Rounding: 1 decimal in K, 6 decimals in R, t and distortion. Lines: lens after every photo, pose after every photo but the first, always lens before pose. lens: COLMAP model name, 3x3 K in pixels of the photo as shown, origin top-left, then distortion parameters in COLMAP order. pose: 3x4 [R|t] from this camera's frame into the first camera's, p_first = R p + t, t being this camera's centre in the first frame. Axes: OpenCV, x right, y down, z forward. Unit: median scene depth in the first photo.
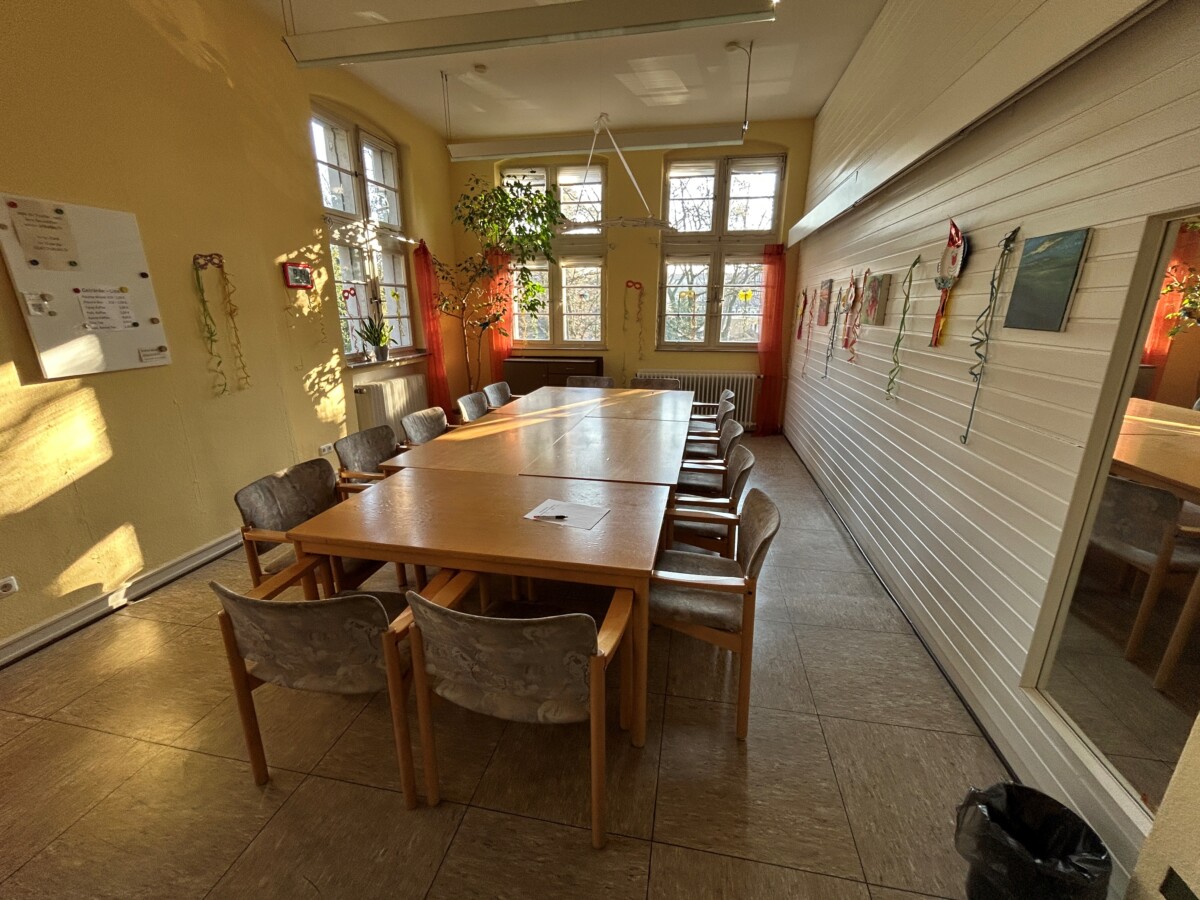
lens RADIAL K [[493.7, 0, 600.0], [0, 493.7, 450.0], [0, 0, 1]] dist [-0.001094, 0.000151]
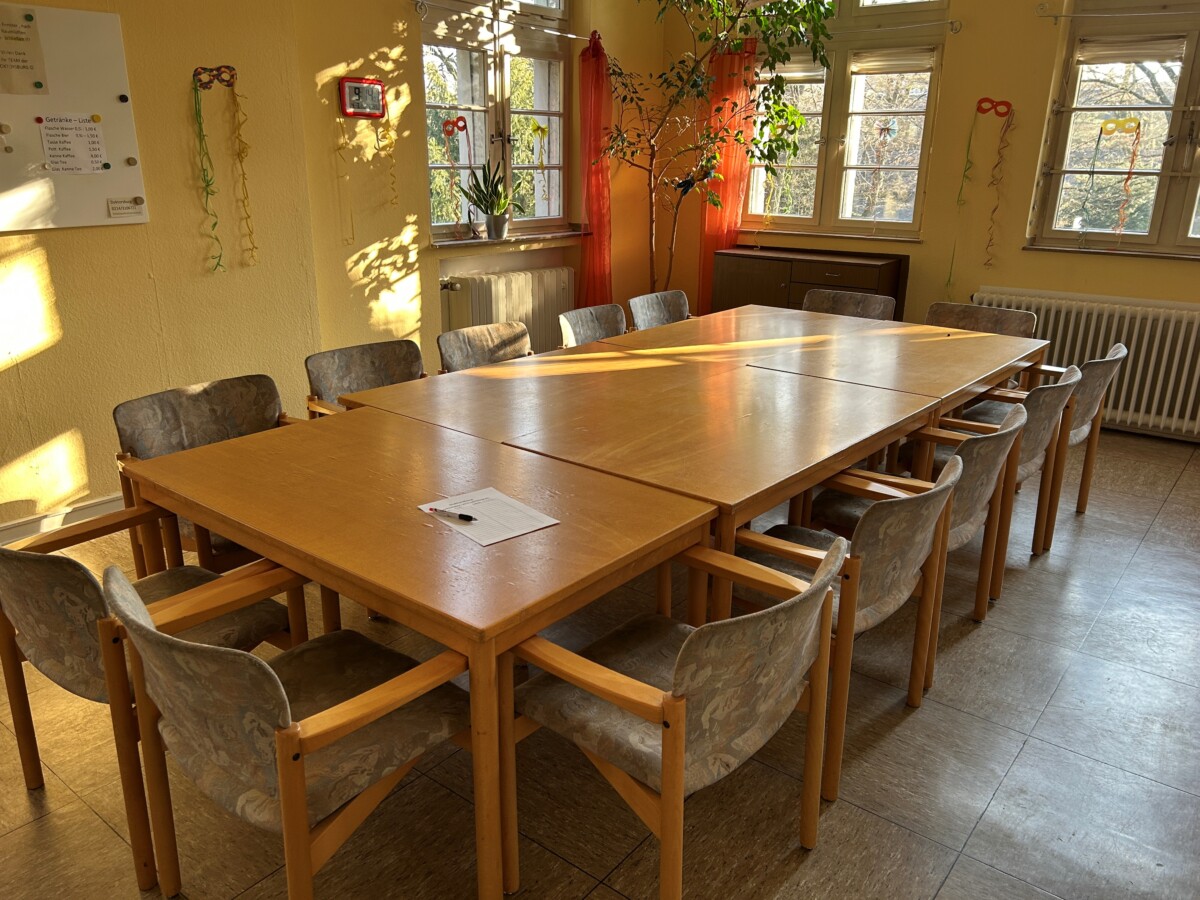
lens RADIAL K [[911.3, 0, 600.0], [0, 911.3, 450.0], [0, 0, 1]] dist [0.073067, -0.085605]
pose [[0.887288, 0.153890, -0.434786, 0.237863], [-0.140539, 0.988074, 0.062919, -0.014933], [0.439283, 0.005277, 0.898333, 0.048387]]
